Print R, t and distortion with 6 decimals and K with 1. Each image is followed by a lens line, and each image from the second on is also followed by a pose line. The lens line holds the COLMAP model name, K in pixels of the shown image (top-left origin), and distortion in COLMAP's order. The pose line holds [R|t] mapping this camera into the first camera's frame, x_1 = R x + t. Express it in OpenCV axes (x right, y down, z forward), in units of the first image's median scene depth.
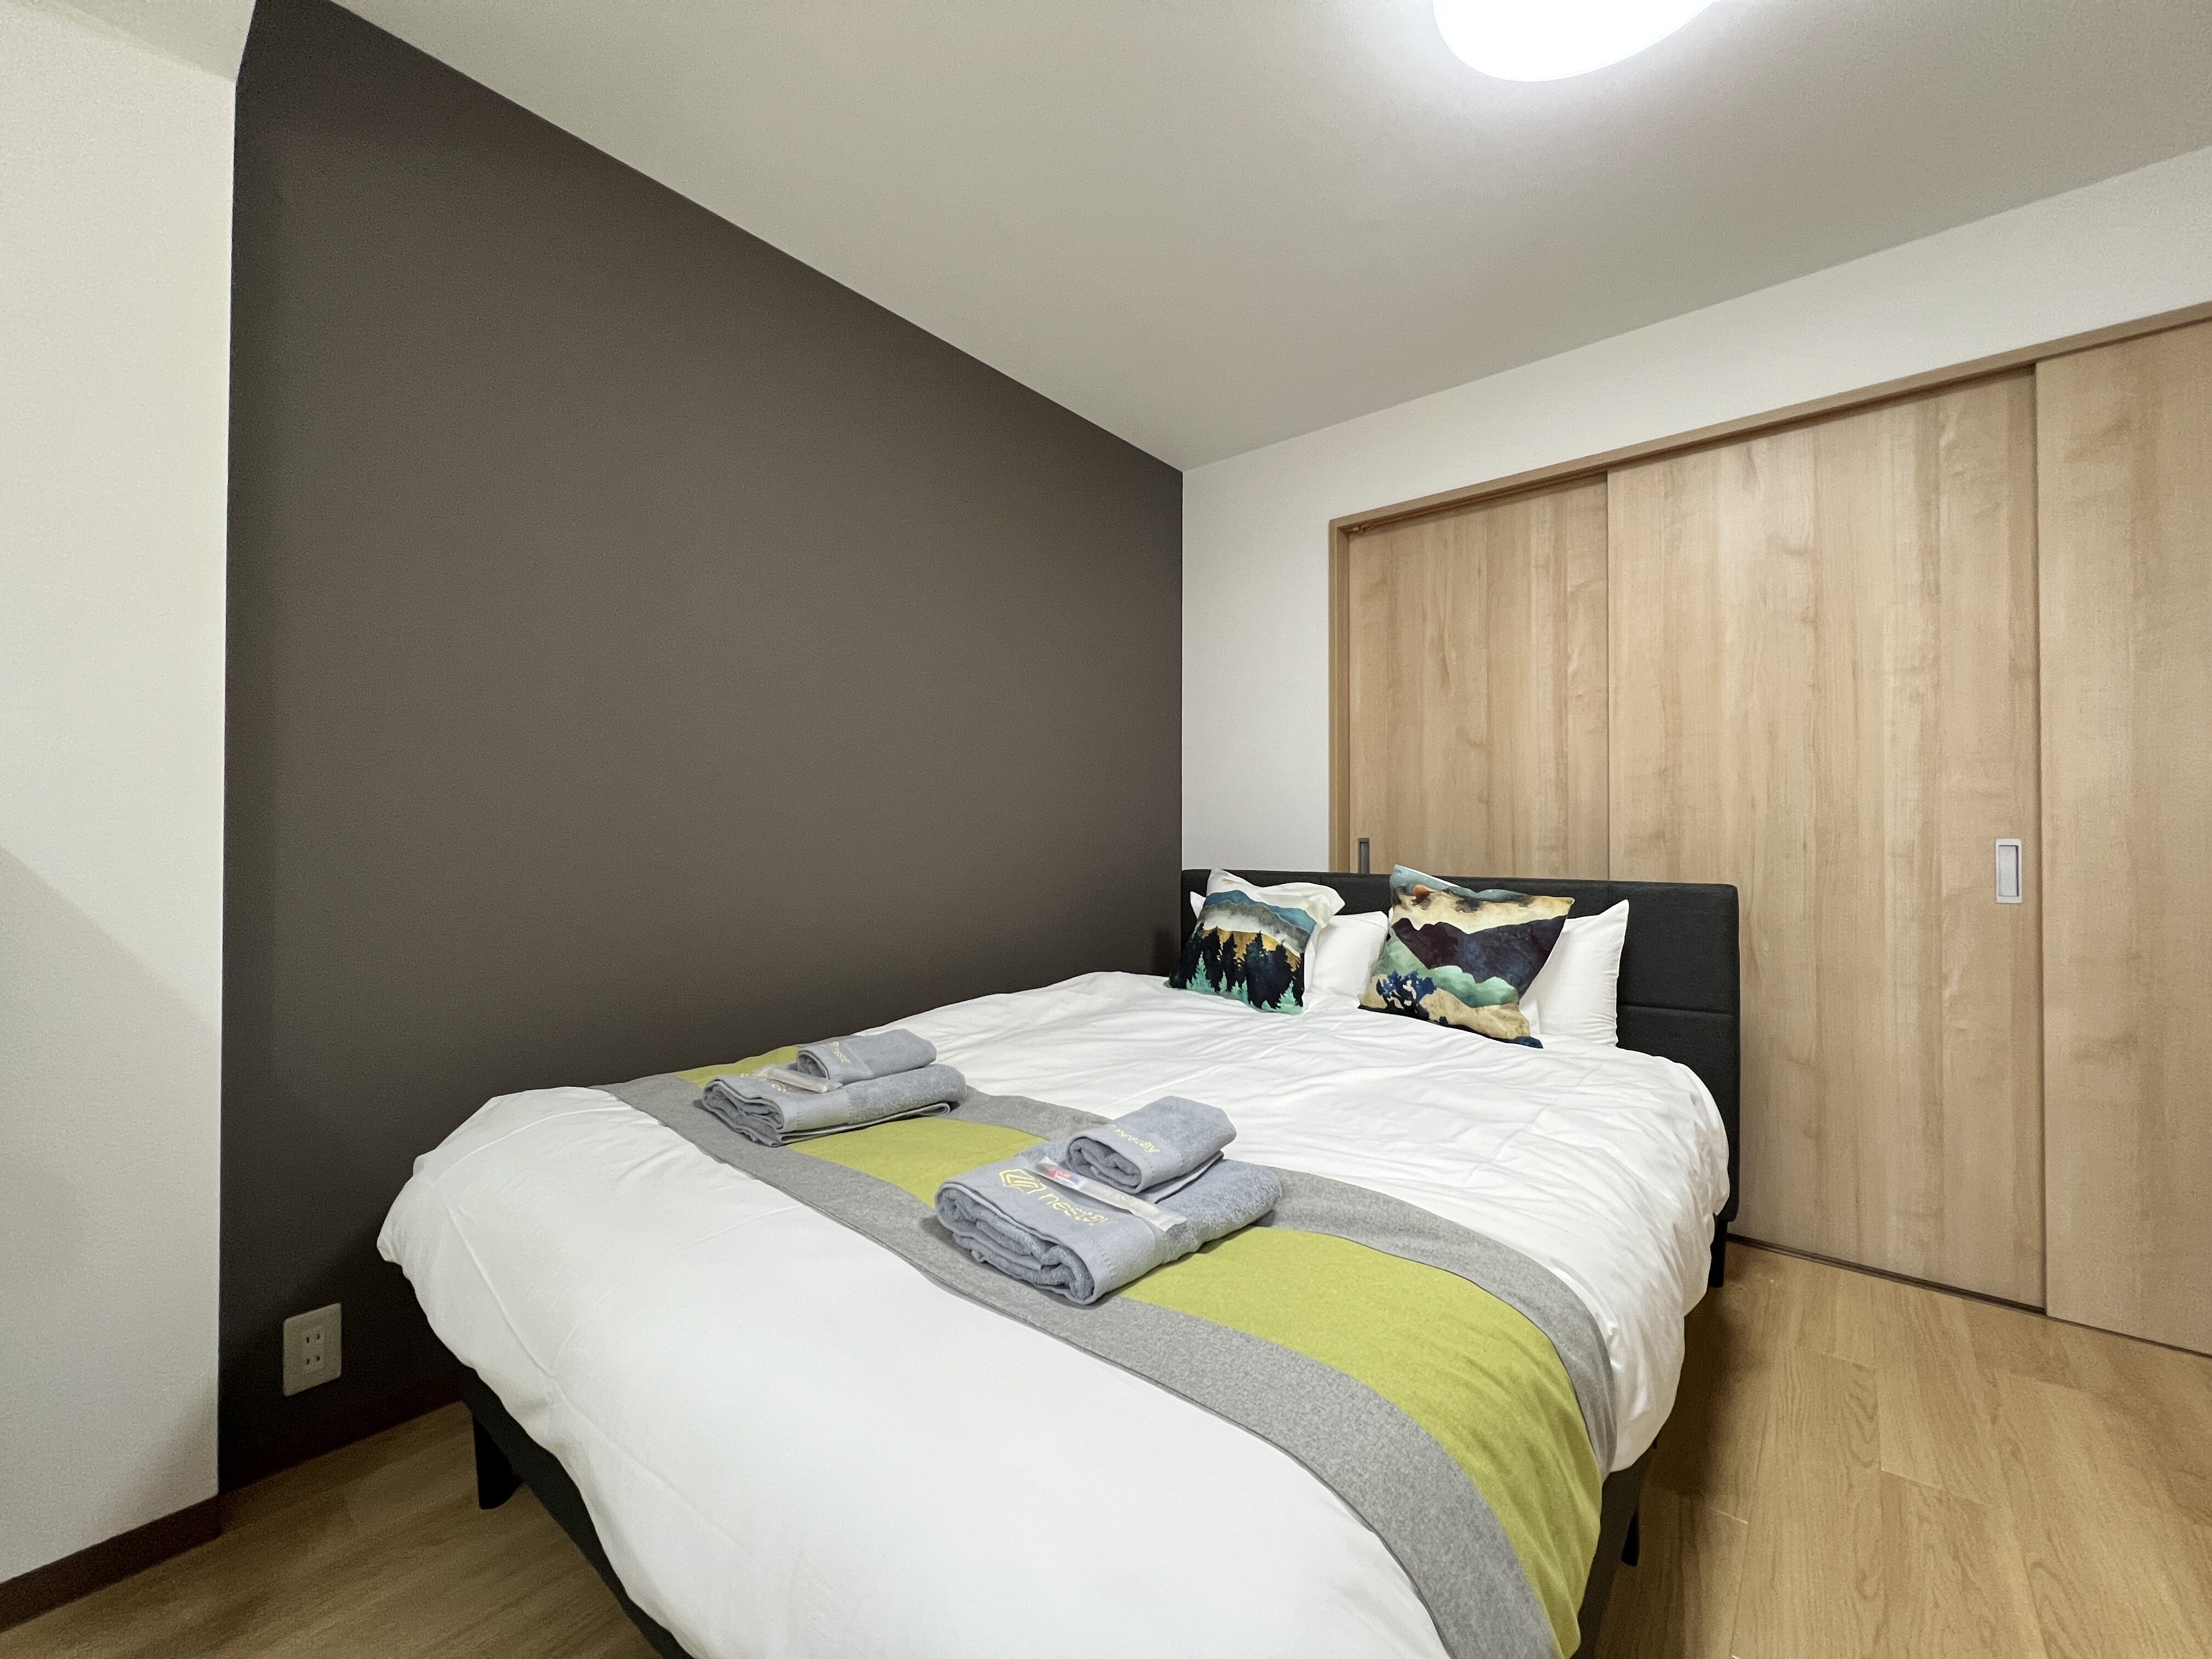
lens RADIAL K [[881.1, 0, 1106.0], [0, 881.1, 829.5], [0, 0, 1]] dist [0.000097, 0.000136]
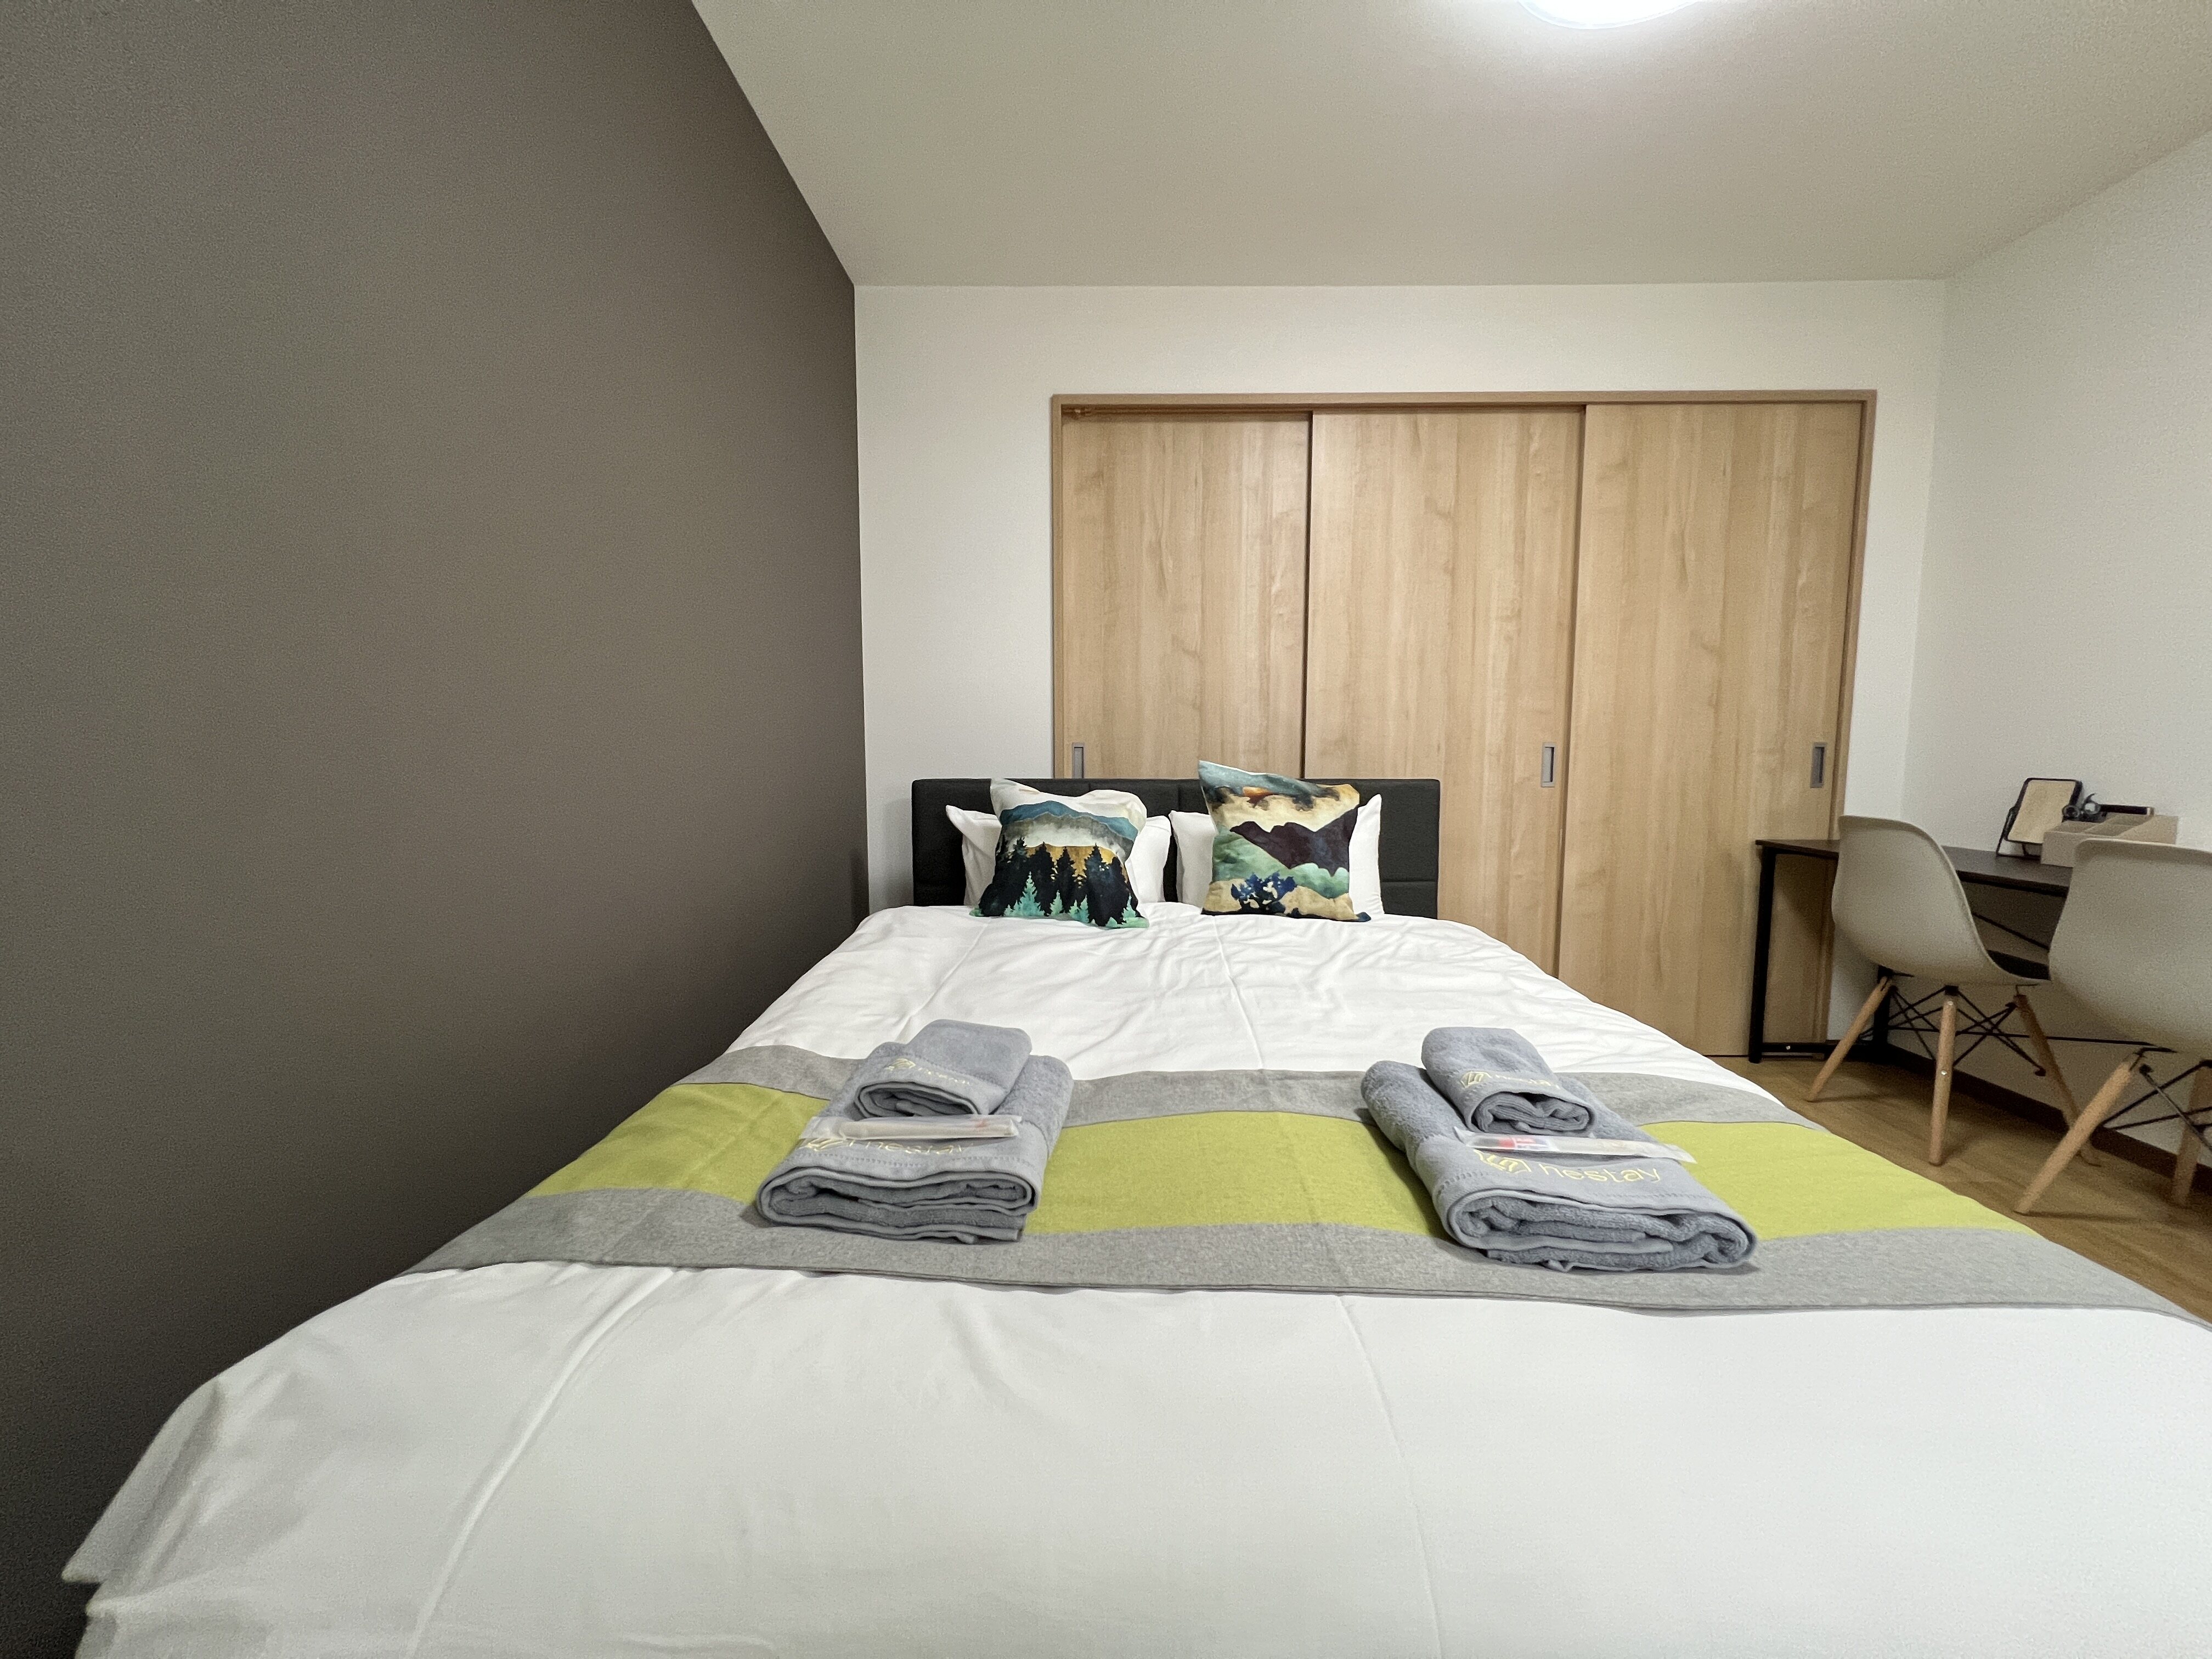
lens RADIAL K [[881.1, 0, 1106.0], [0, 881.1, 829.5], [0, 0, 1]] dist [0.000097, 0.000136]
pose [[0.773891, -0.062350, 0.630243, -0.397612], [-0.005051, 0.994503, 0.104589, 0.003899], [-0.633299, -0.084124, 0.769321, 0.285948]]
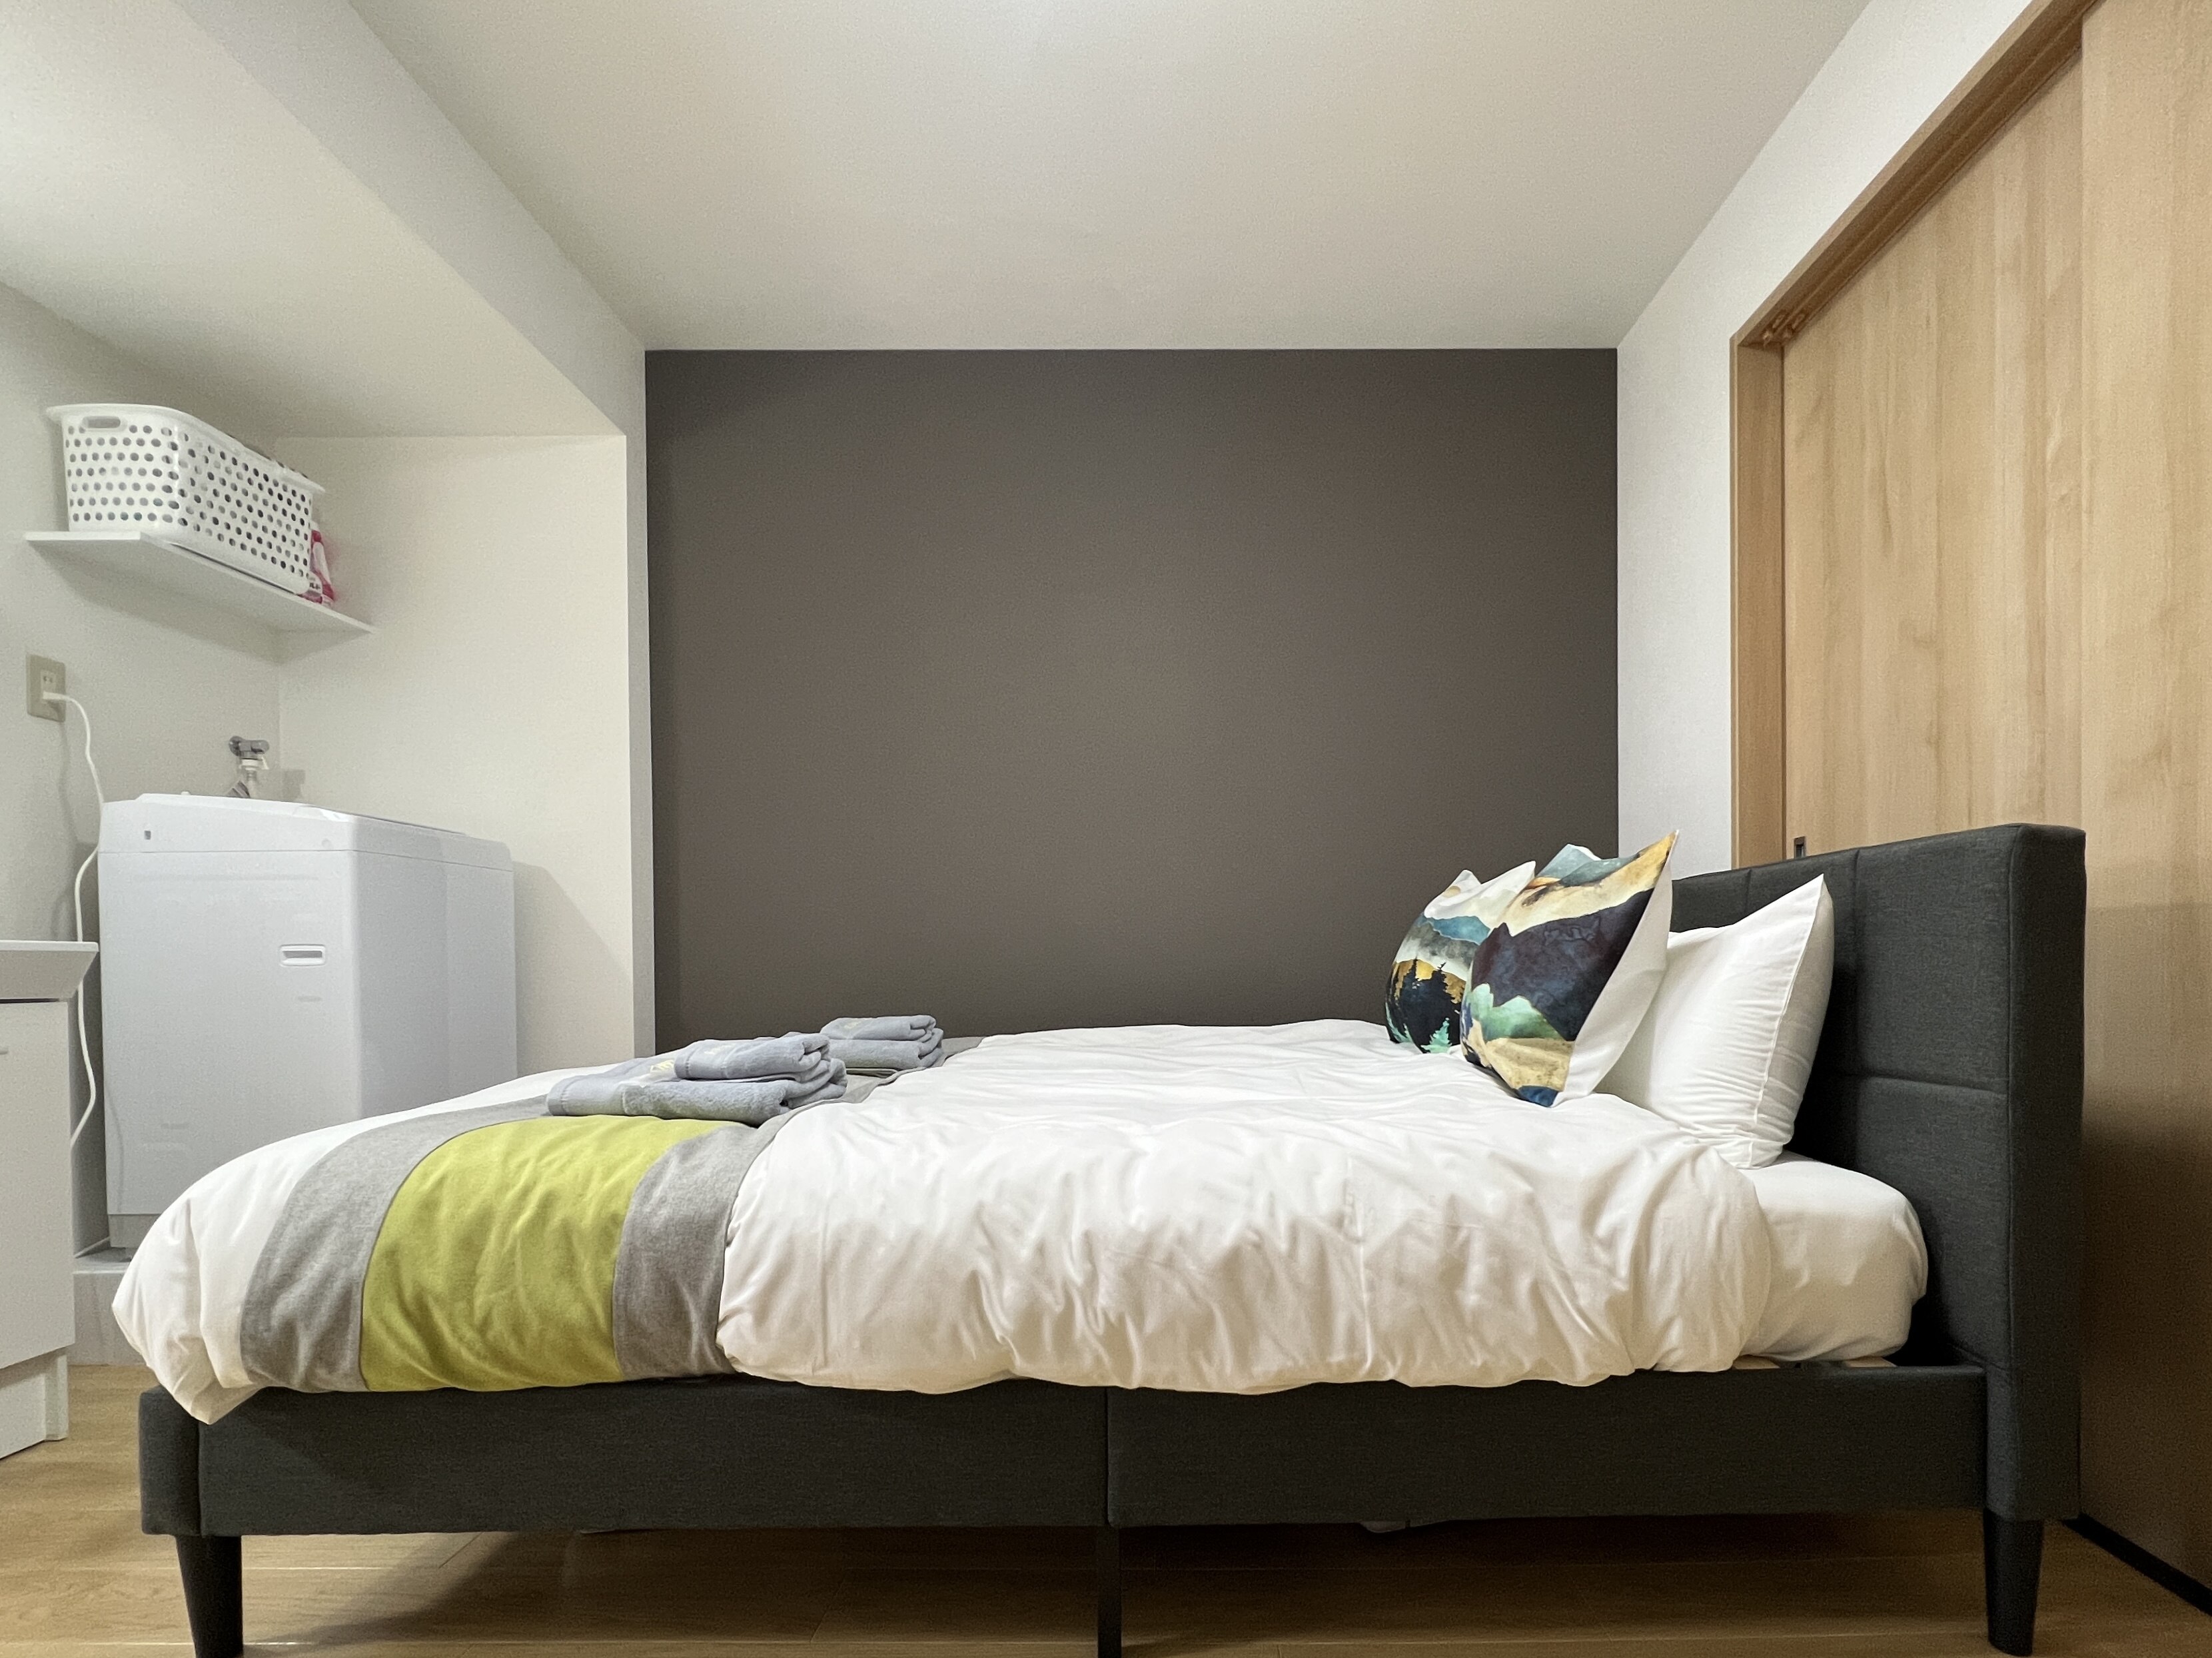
lens RADIAL K [[1056.0, 0, 1202.0], [0, 1056.0, 966.0], [0, 0, 1]] dist [-0.000111, 0.000146]
pose [[0.656326, 0.002583, -0.754473, 0.747535], [0.019369, 0.999607, 0.020272, 0.104046], [0.754228, -0.027919, 0.656018, 0.251944]]
